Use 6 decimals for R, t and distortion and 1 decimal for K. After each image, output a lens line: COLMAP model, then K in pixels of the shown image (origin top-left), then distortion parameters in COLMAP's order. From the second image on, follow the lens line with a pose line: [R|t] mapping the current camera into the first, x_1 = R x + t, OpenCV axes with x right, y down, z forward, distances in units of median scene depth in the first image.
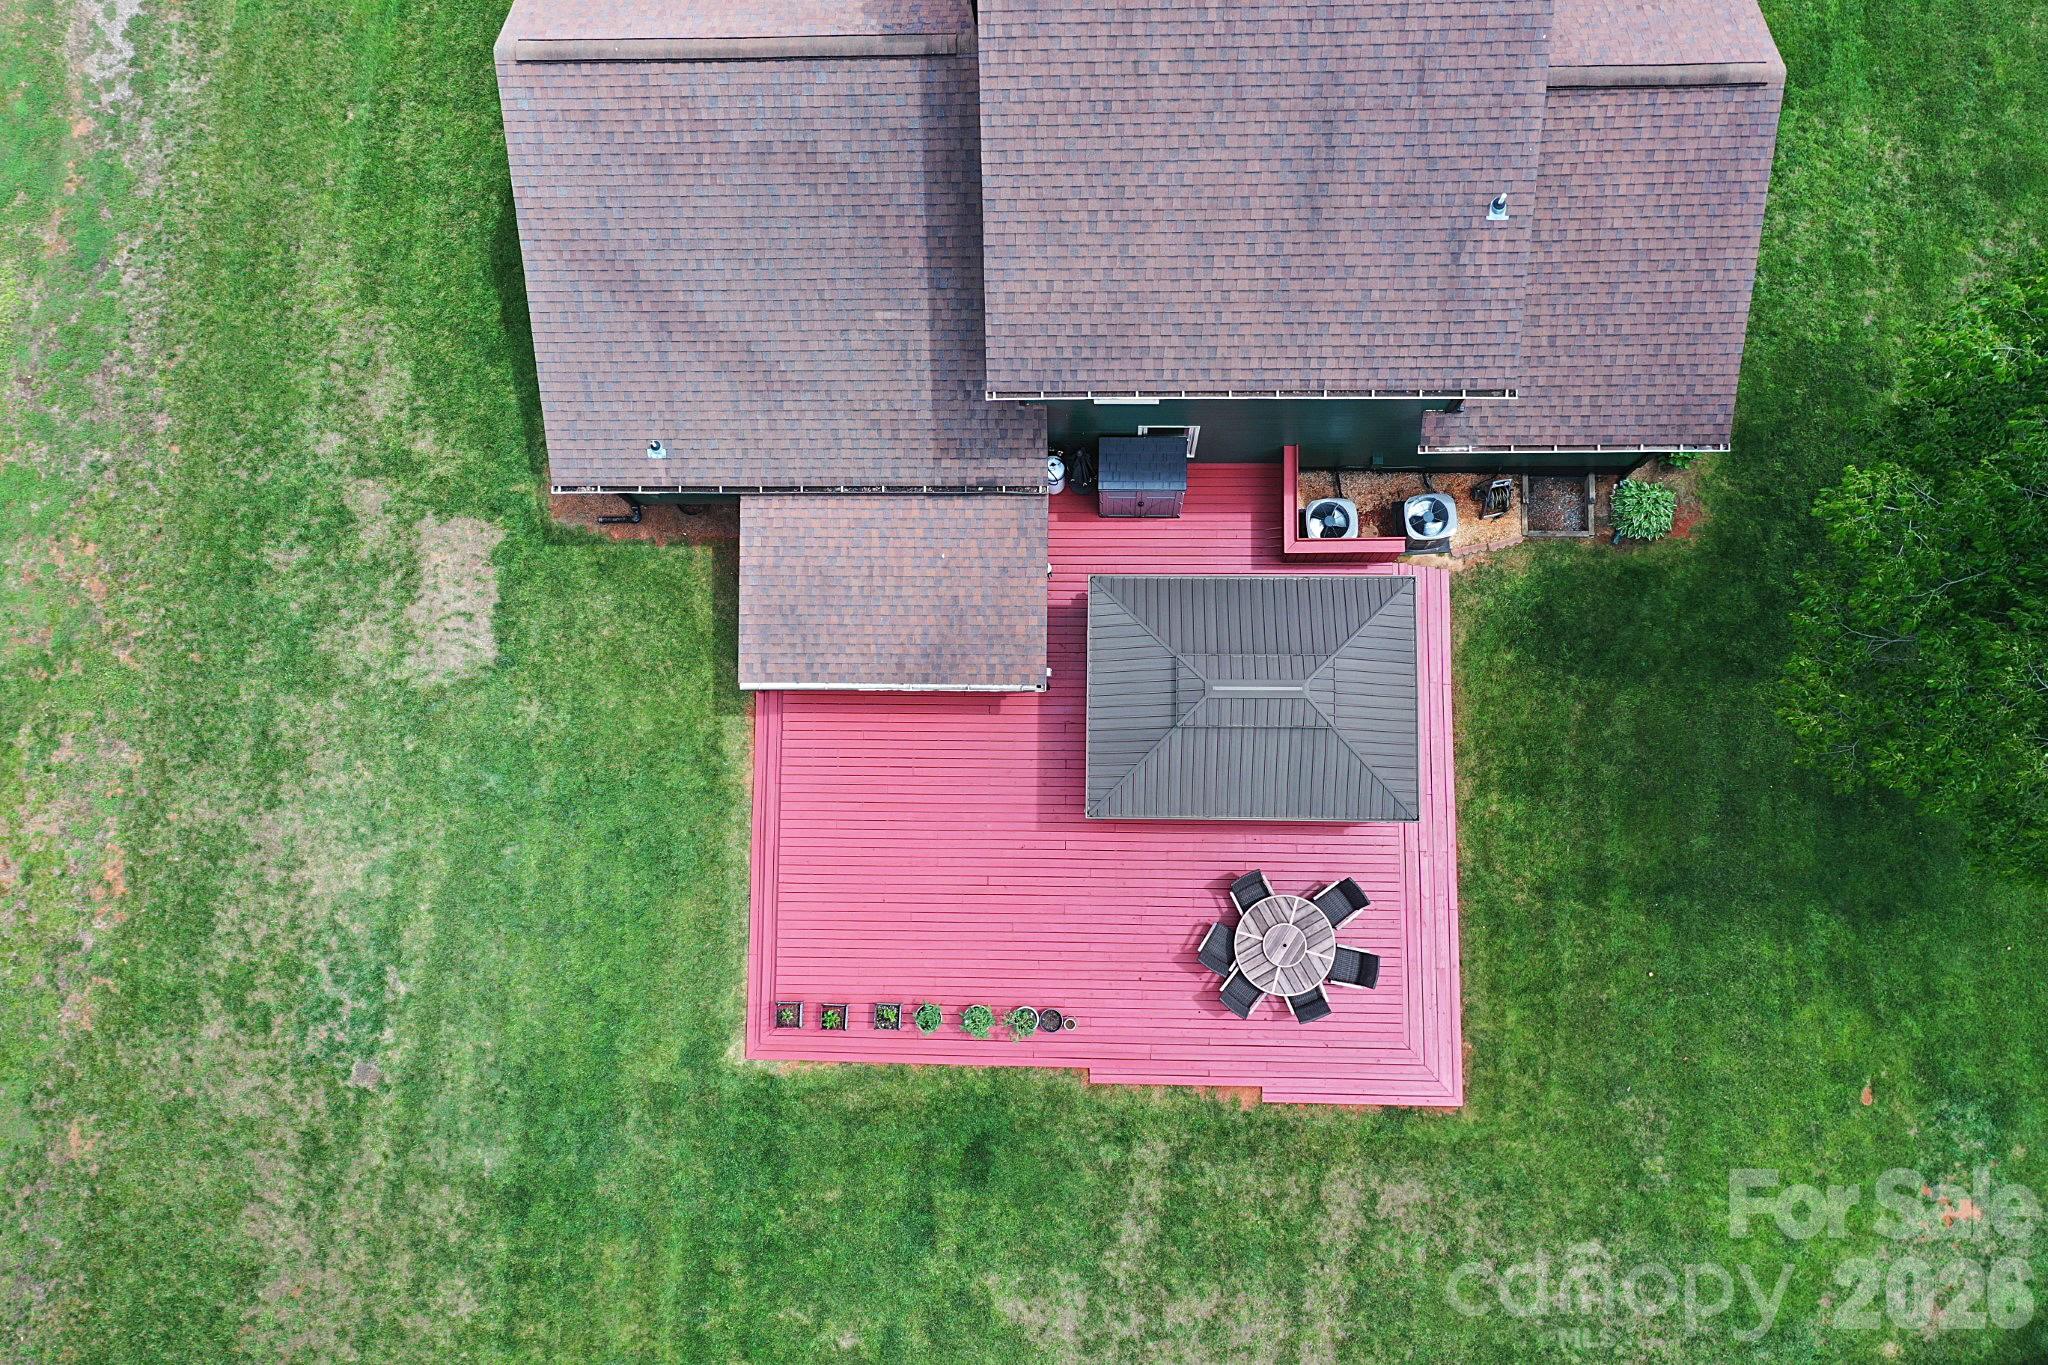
lens RADIAL K [[1629.1, 0, 1014.8], [0, 1629.1, 670.0], [0, 0, 1]] dist [0.006709, 0.007703]
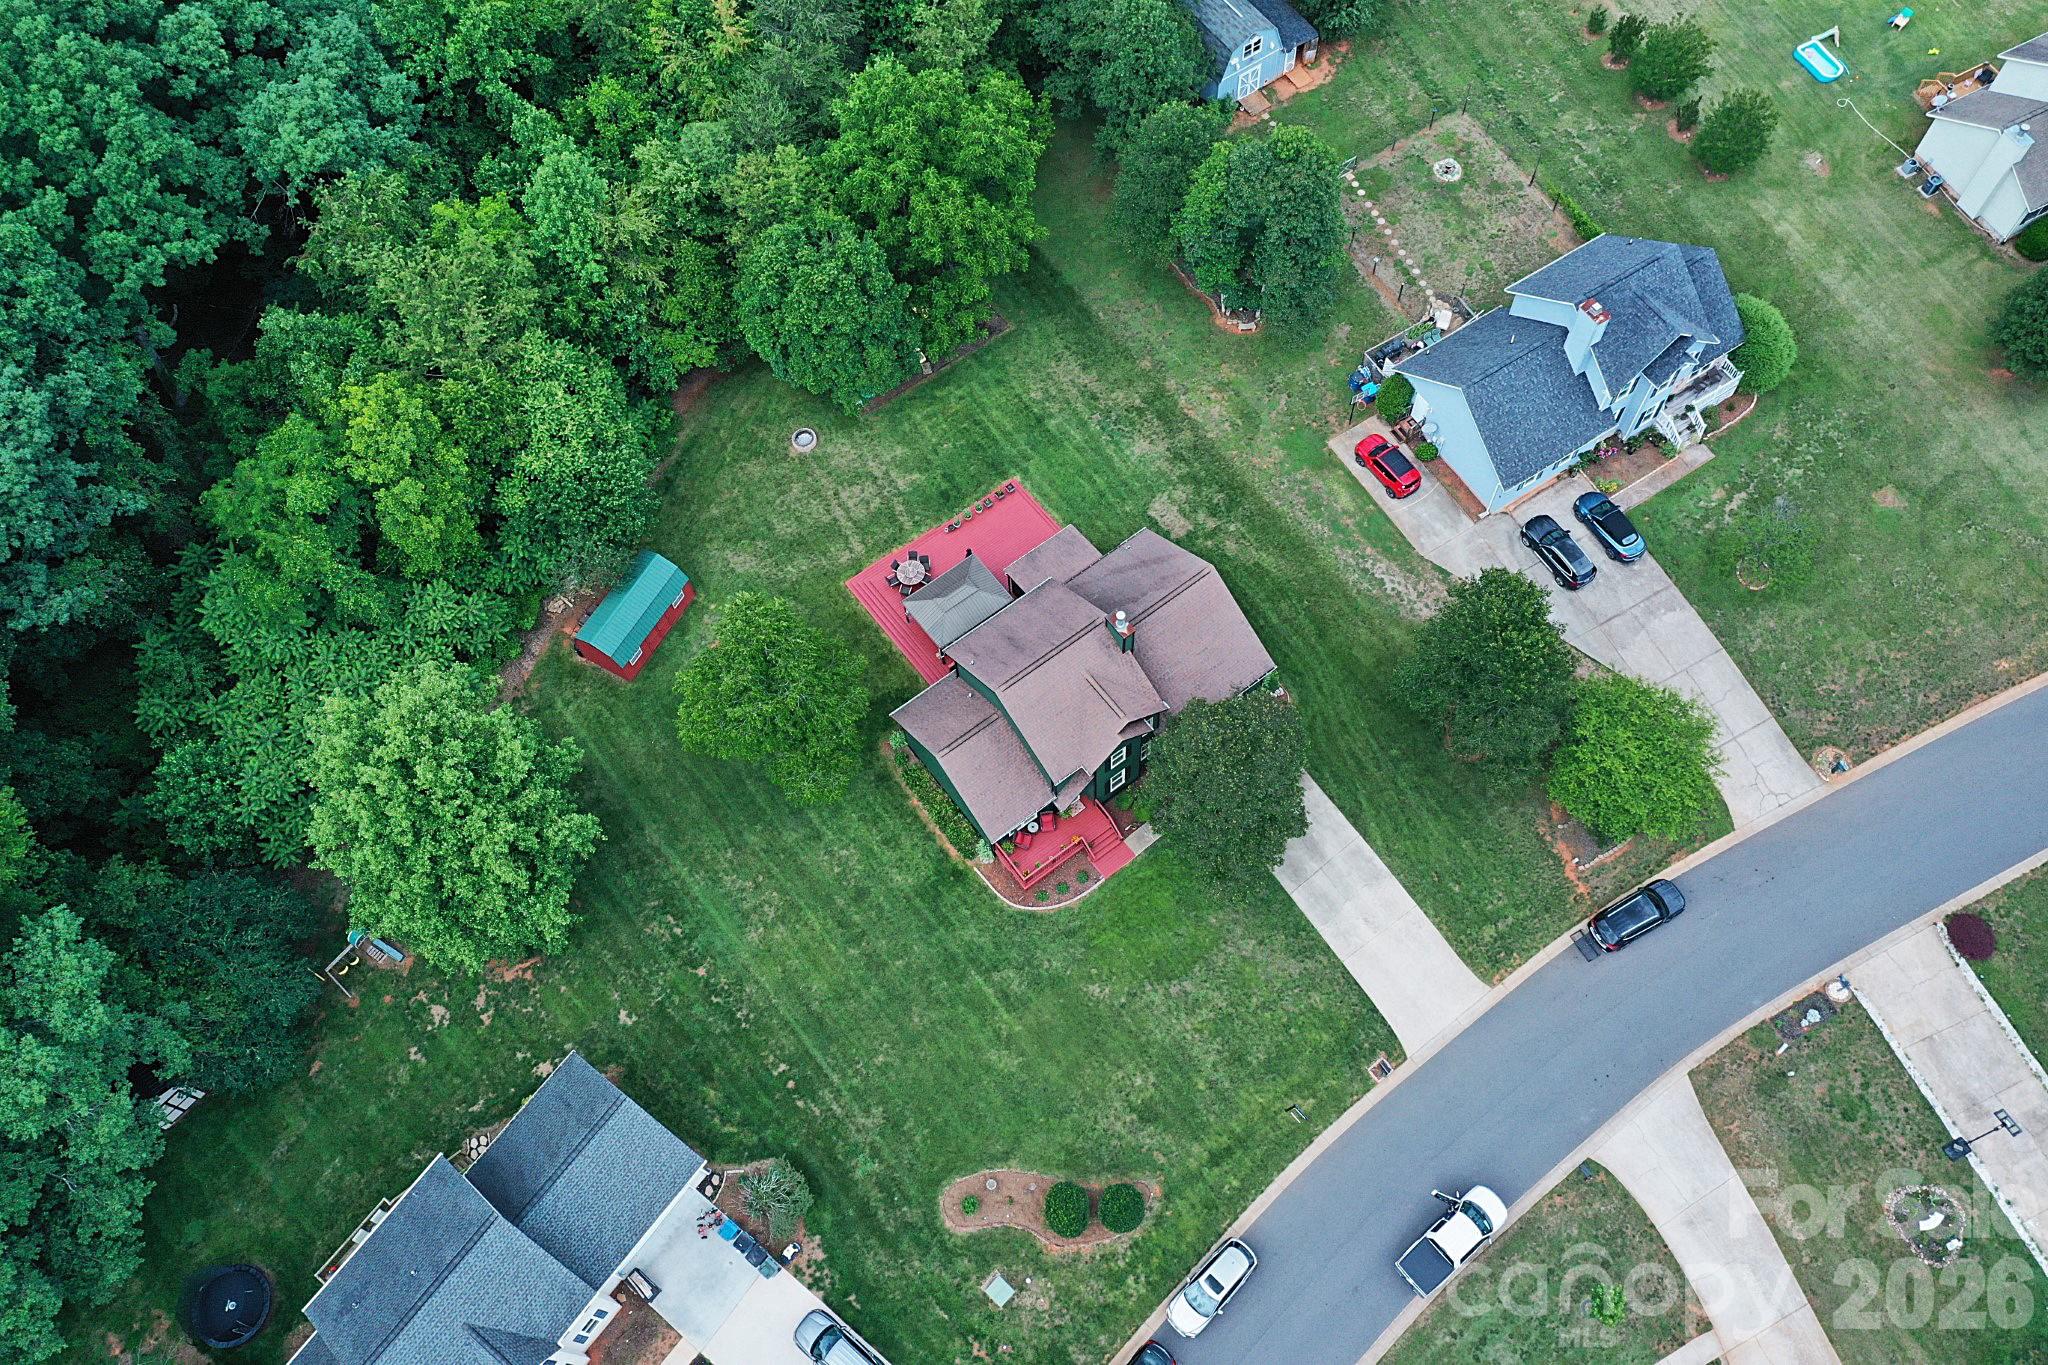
lens RADIAL K [[1629.1, 0, 1022.3], [0, 1629.1, 684.2], [0, 0, 1]] dist [0.006709, 0.007703]
pose [[-0.785249, 0.588688, -0.191914, 0.772144], [-0.597170, -0.638132, 0.485979, -1.797420], [0.163623, 0.496220, 0.852639, -1.813509]]
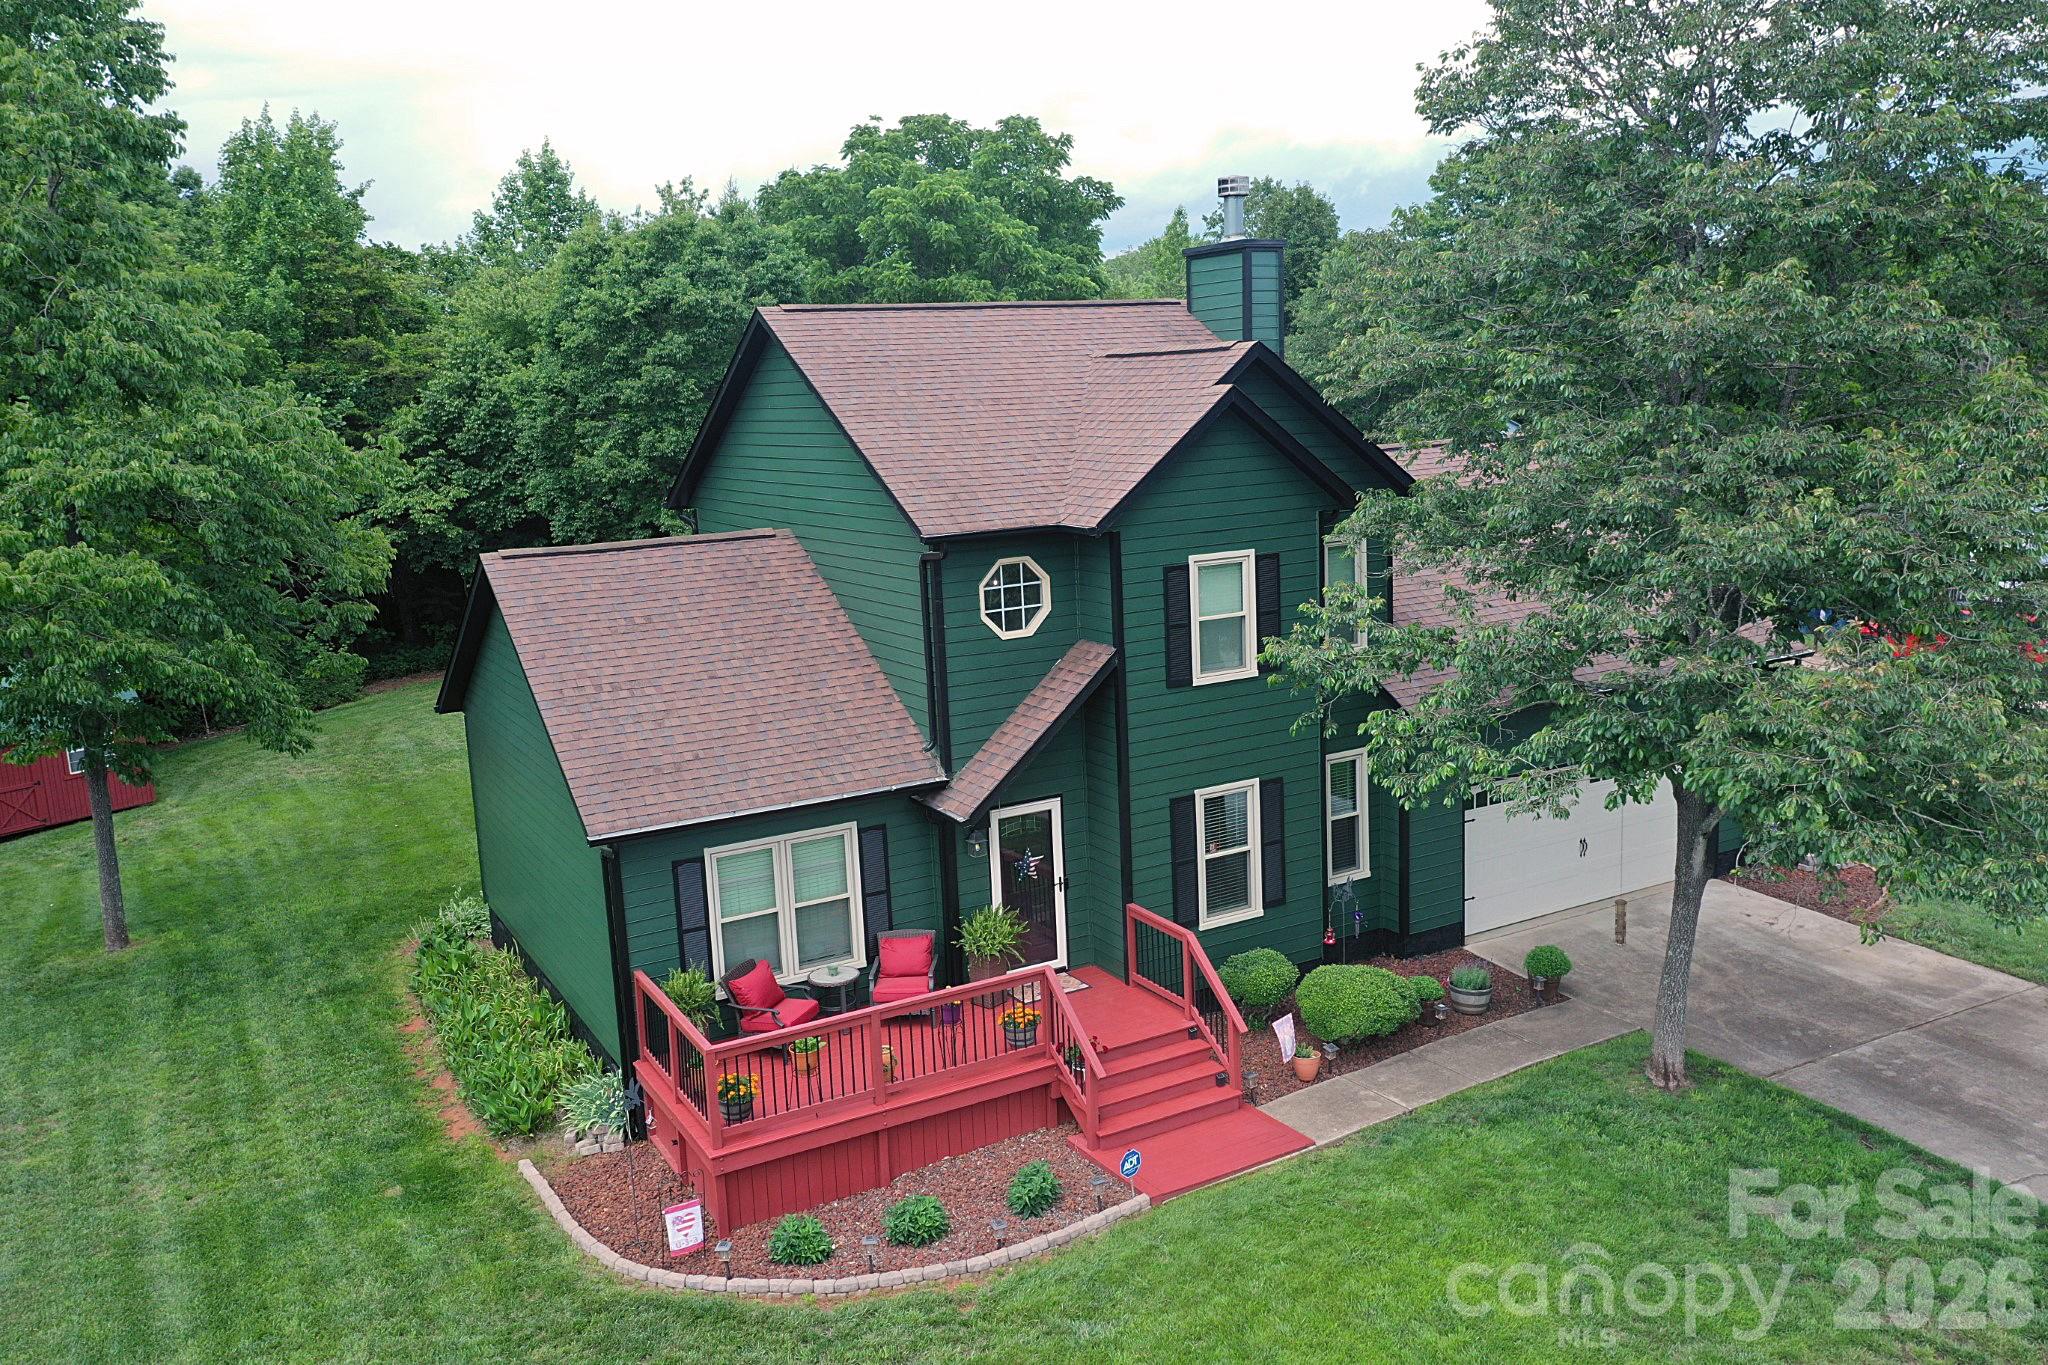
lens RADIAL K [[1629.1, 0, 1023.8], [0, 1629.1, 685.6], [0, 0, 1]] dist [0.006709, 0.007703]
pose [[-0.859451, 0.181984, -0.477730, 0.549241], [-0.486934, -0.006817, 0.873412, -1.087316], [0.155690, 0.983278, 0.094473, 0.861950]]
